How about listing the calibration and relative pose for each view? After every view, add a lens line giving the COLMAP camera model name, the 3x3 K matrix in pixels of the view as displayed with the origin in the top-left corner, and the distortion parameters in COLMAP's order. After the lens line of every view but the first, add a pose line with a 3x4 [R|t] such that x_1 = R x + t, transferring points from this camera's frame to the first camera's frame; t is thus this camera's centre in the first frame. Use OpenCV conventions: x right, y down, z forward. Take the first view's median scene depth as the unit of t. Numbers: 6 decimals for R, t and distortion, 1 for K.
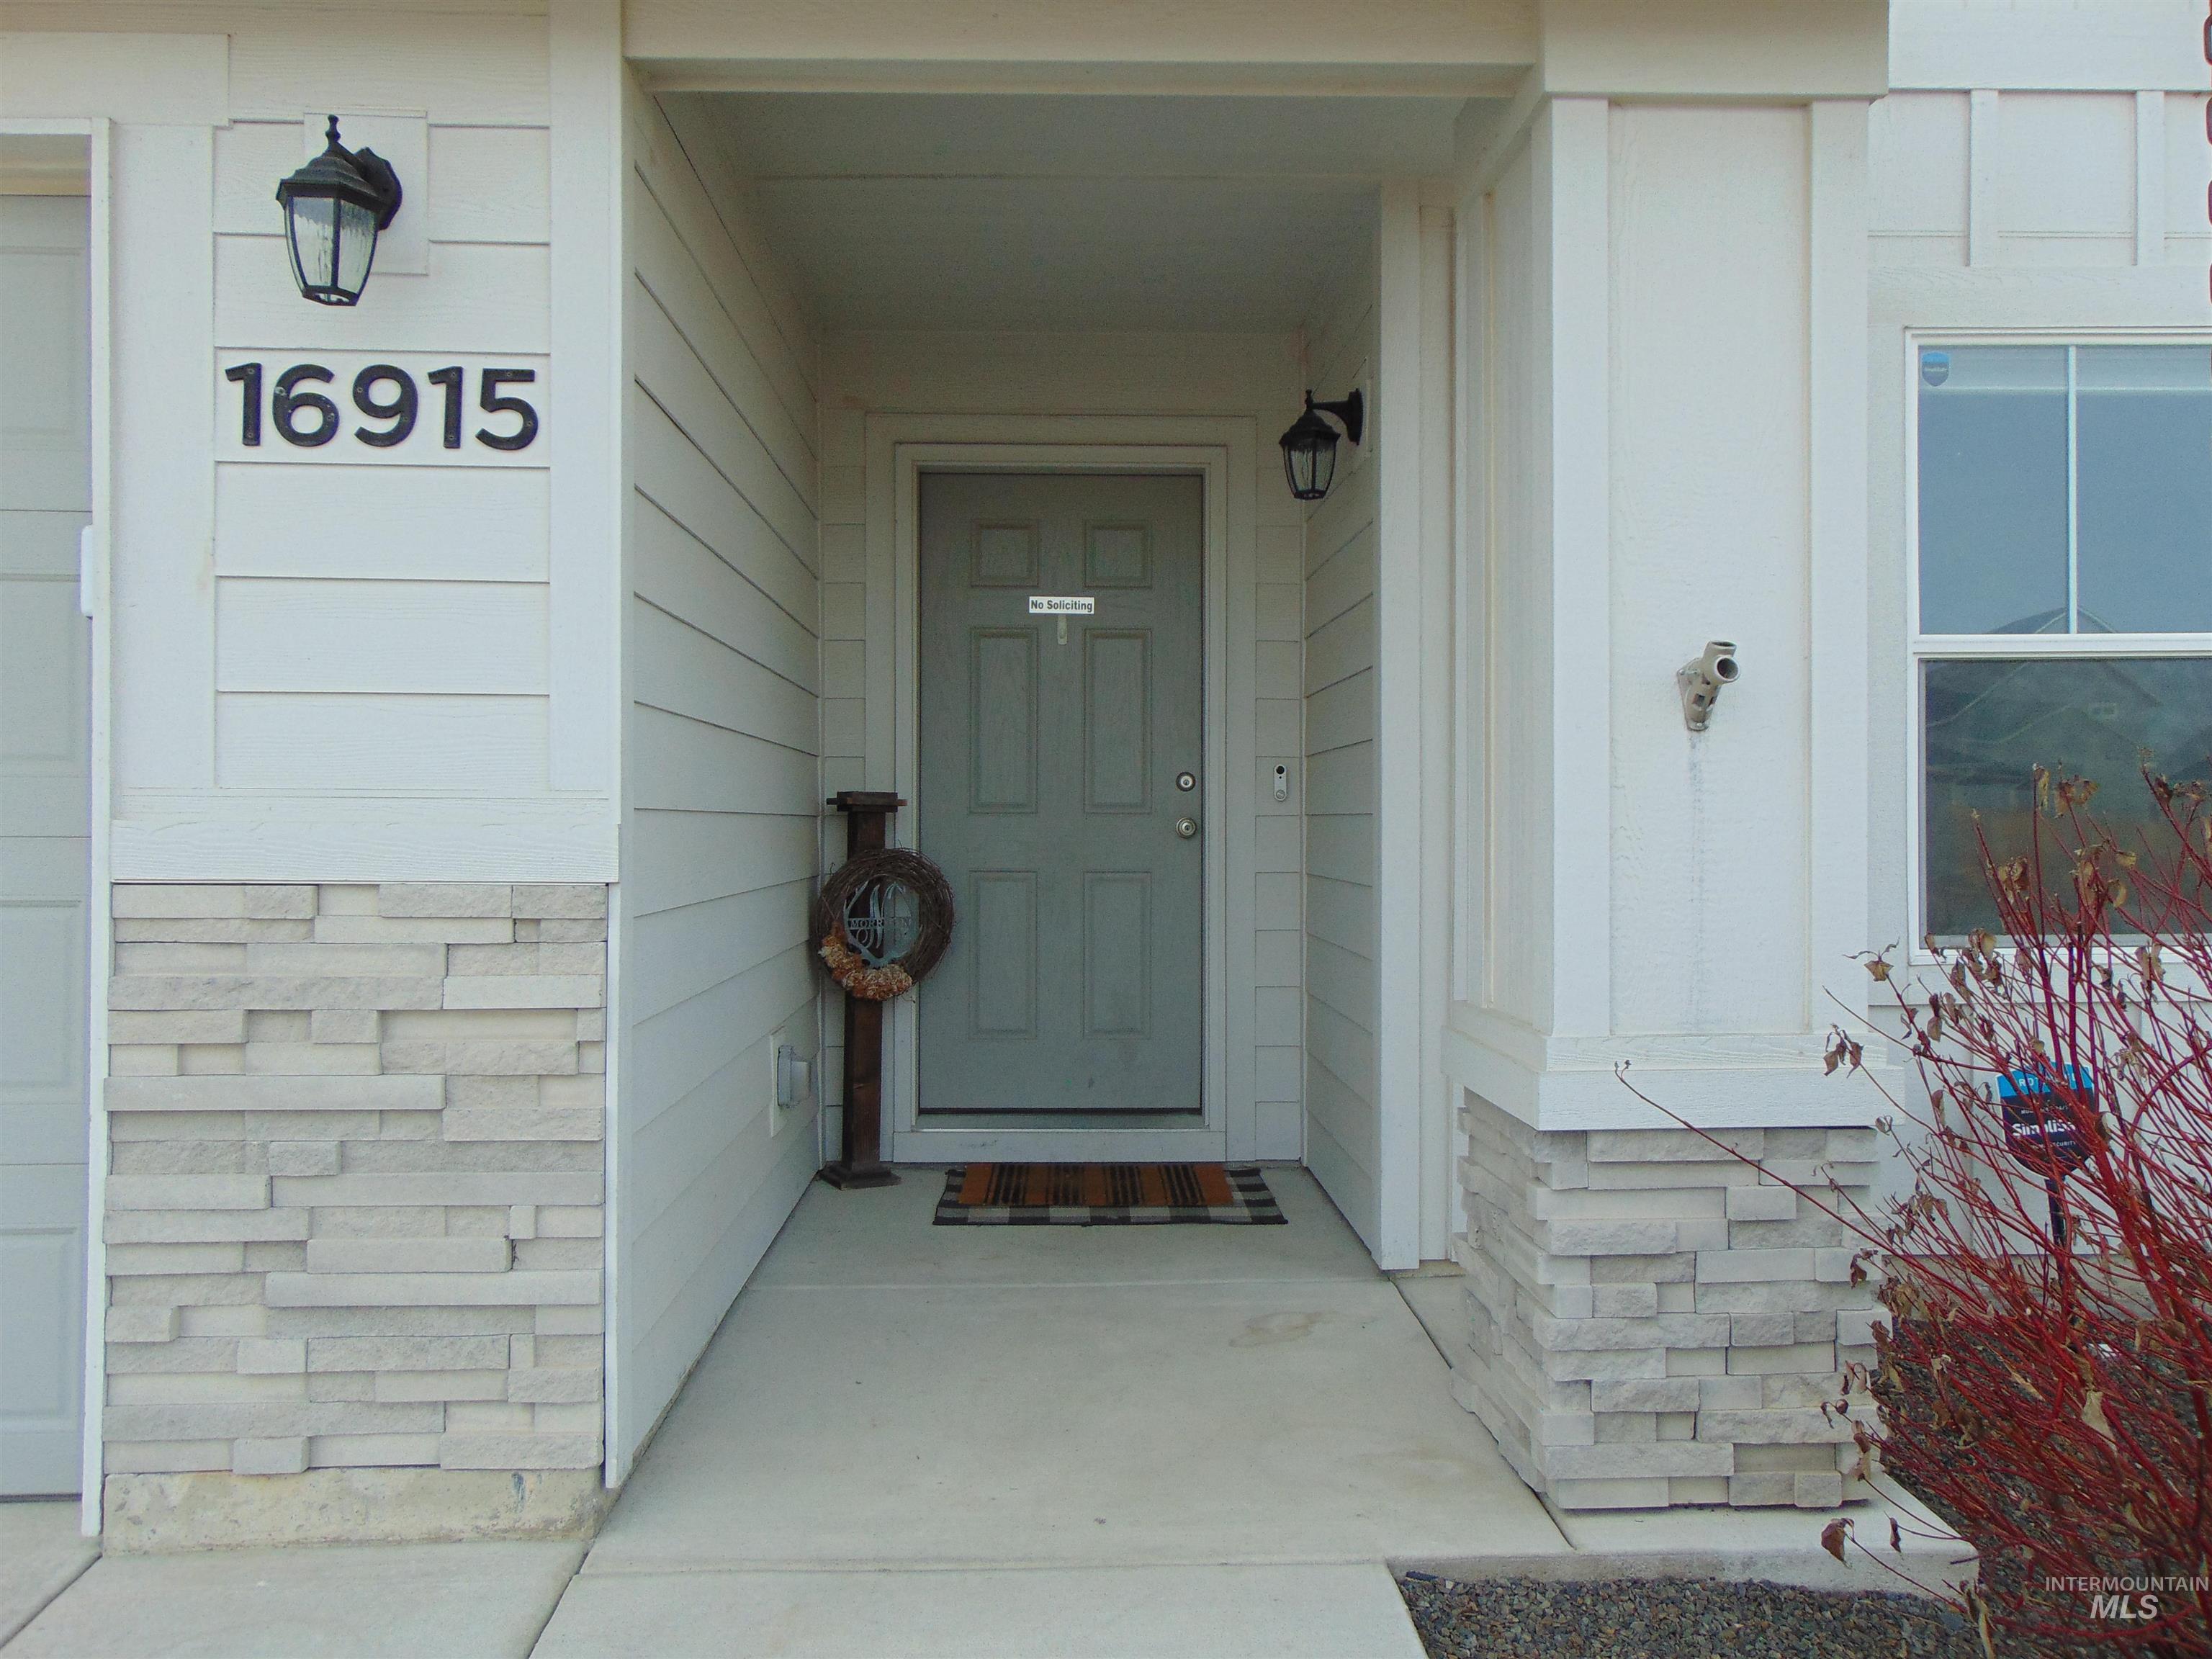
lens RADIAL K [[1646.3, 0, 1106.0], [0, 1646.3, 829.5], [0, 0, 1]] dist [-0.044539, 0.094864]
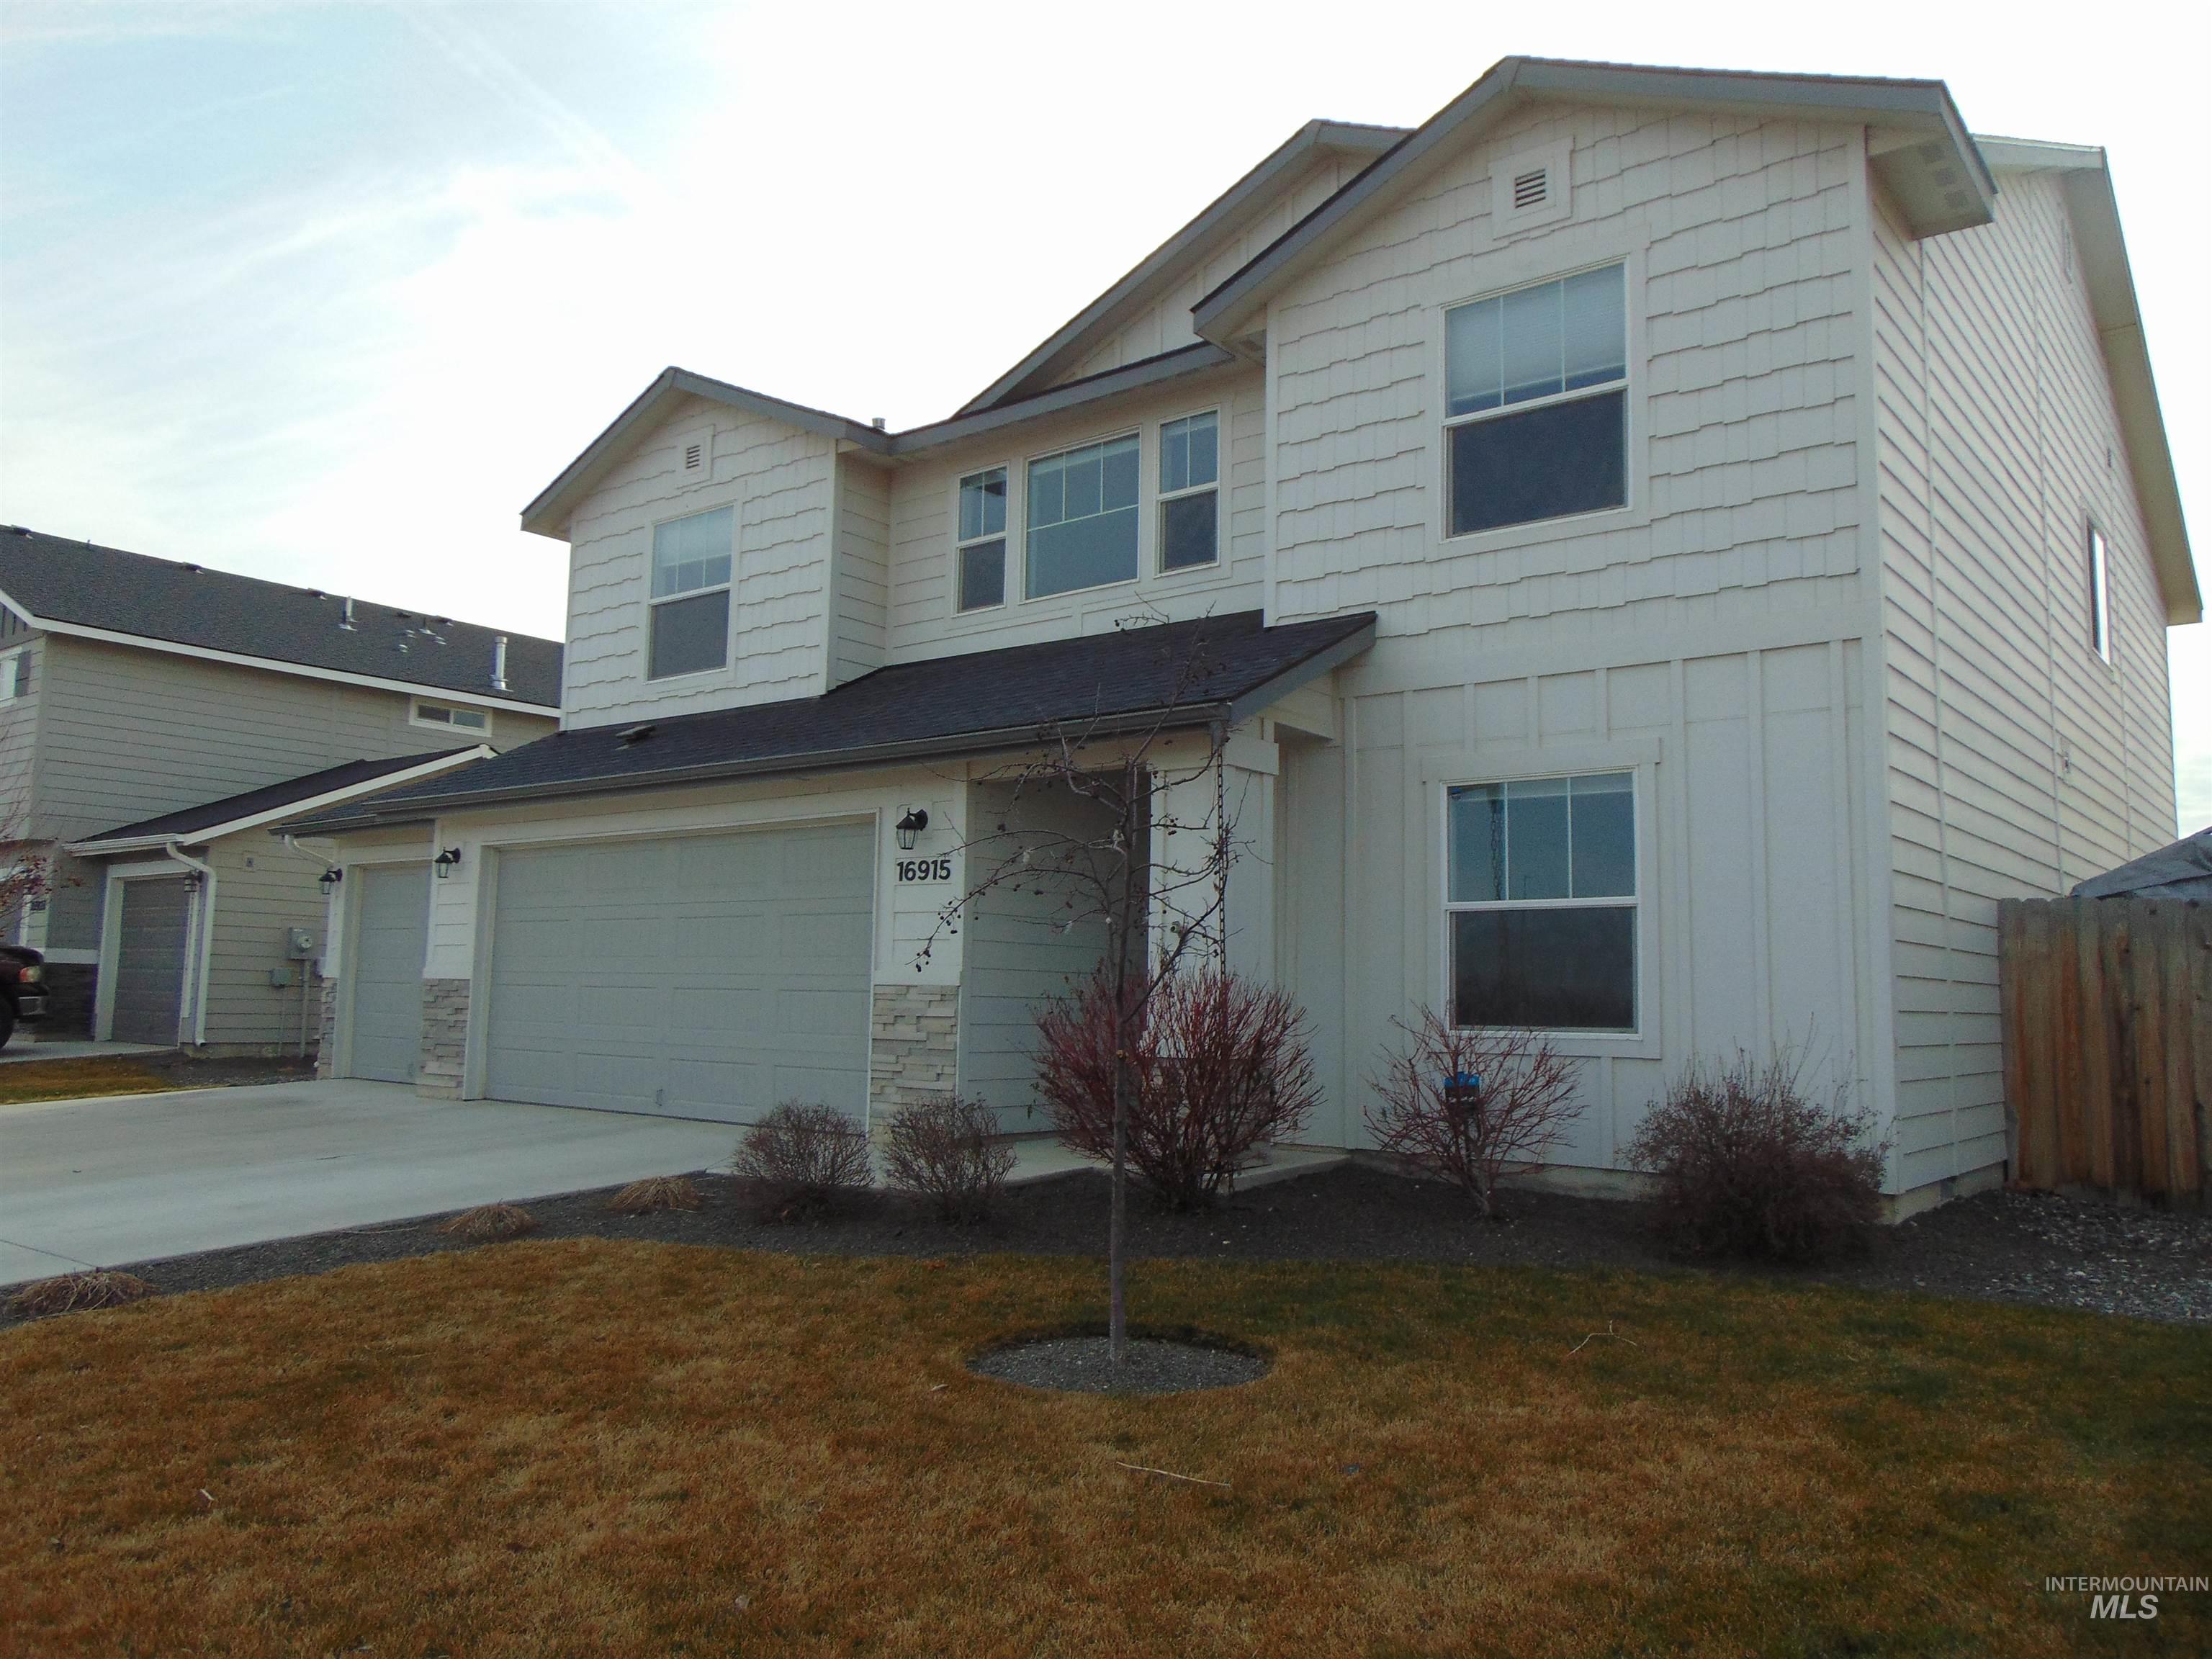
lens RADIAL K [[1646.3, 0, 1106.0], [0, 1646.3, 829.5], [0, 0, 1]] dist [-0.044539, 0.094864]
pose [[0.760032, -0.059921, -0.647118, 2.635442], [-0.017034, 0.993561, -0.112007, 0.098860], [0.649663, 0.096152, 0.754117, -1.866953]]
